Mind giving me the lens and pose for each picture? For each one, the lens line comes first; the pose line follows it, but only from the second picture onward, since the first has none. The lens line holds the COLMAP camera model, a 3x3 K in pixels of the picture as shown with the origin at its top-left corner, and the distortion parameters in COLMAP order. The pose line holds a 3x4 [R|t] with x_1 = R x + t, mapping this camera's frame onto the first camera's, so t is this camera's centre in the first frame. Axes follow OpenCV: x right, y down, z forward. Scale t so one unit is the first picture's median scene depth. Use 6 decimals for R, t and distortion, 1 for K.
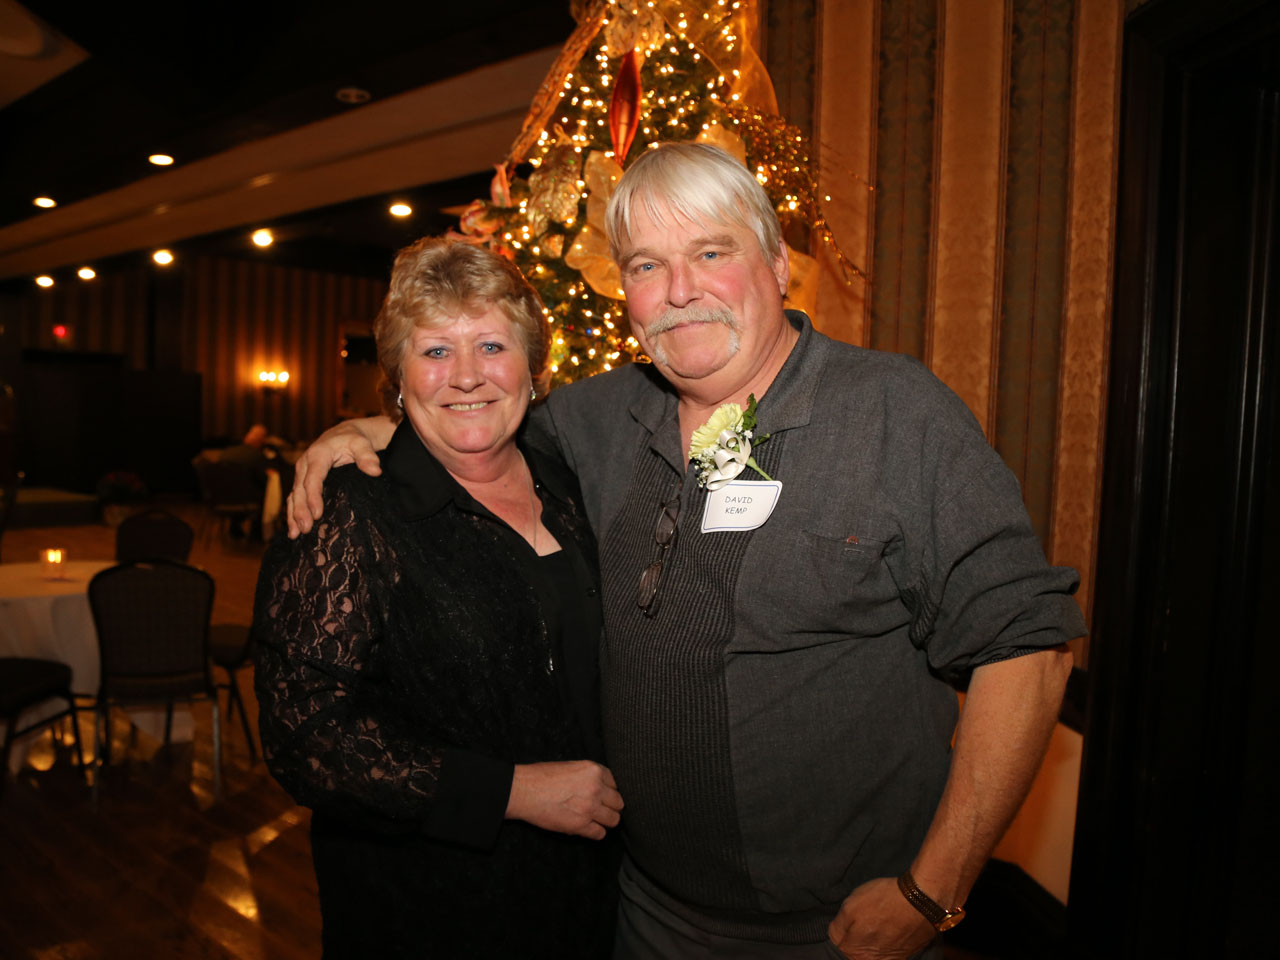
lens RADIAL K [[961.3, 0, 592.8], [0, 961.3, 478.7], [0, 0, 1]] dist [-0.112616, 0.055117]
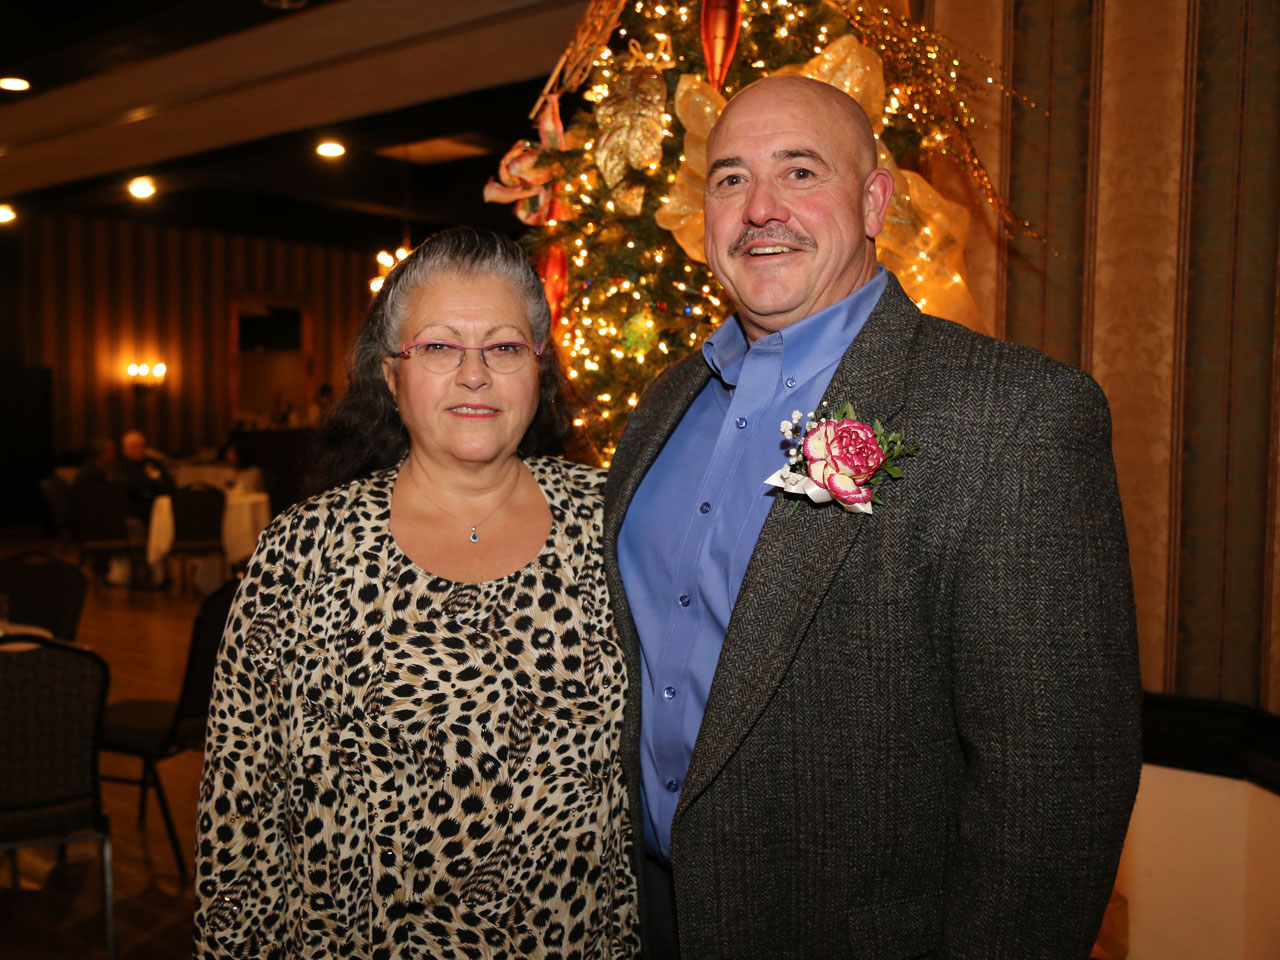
lens RADIAL K [[1240.8, 0, 572.2], [0, 1240.8, 479.2], [0, 0, 1]] dist [-0.011559, 0.044231]
pose [[0.999520, -0.026881, 0.015431, -0.094703], [0.027035, 0.999586, -0.009887, -0.007629], [-0.015158, 0.010299, 0.999832, -0.001851]]
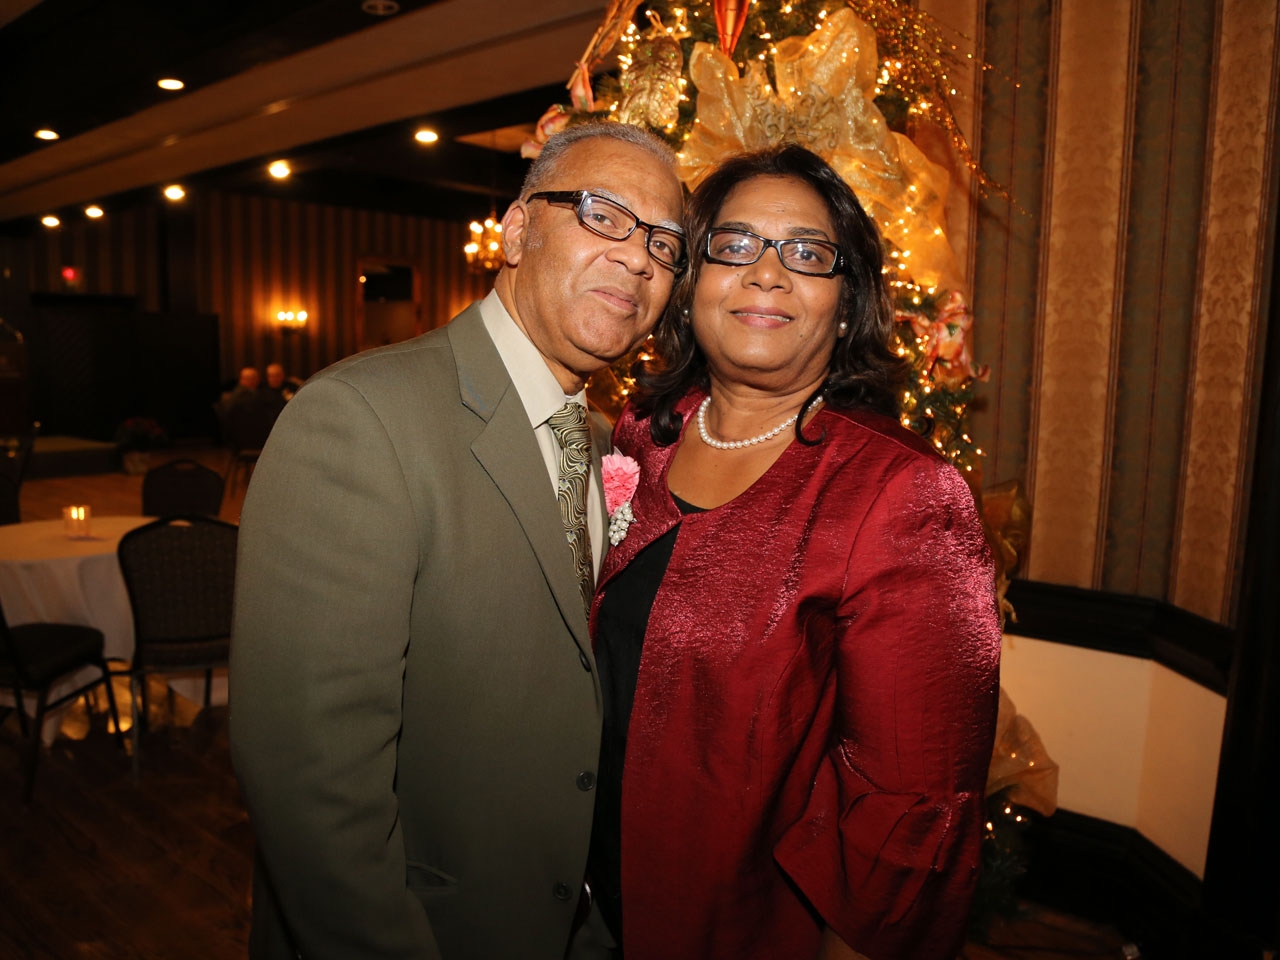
lens RADIAL K [[961.6, 0, 624.3], [0, 961.6, 479.3], [0, 0, 1]] dist [-0.112022, 0.055870]
pose [[0.999776, -0.017674, 0.011645, -0.068558], [0.016834, 0.997500, 0.068627, -0.009460], [-0.012829, -0.068416, 0.997574, 0.105499]]
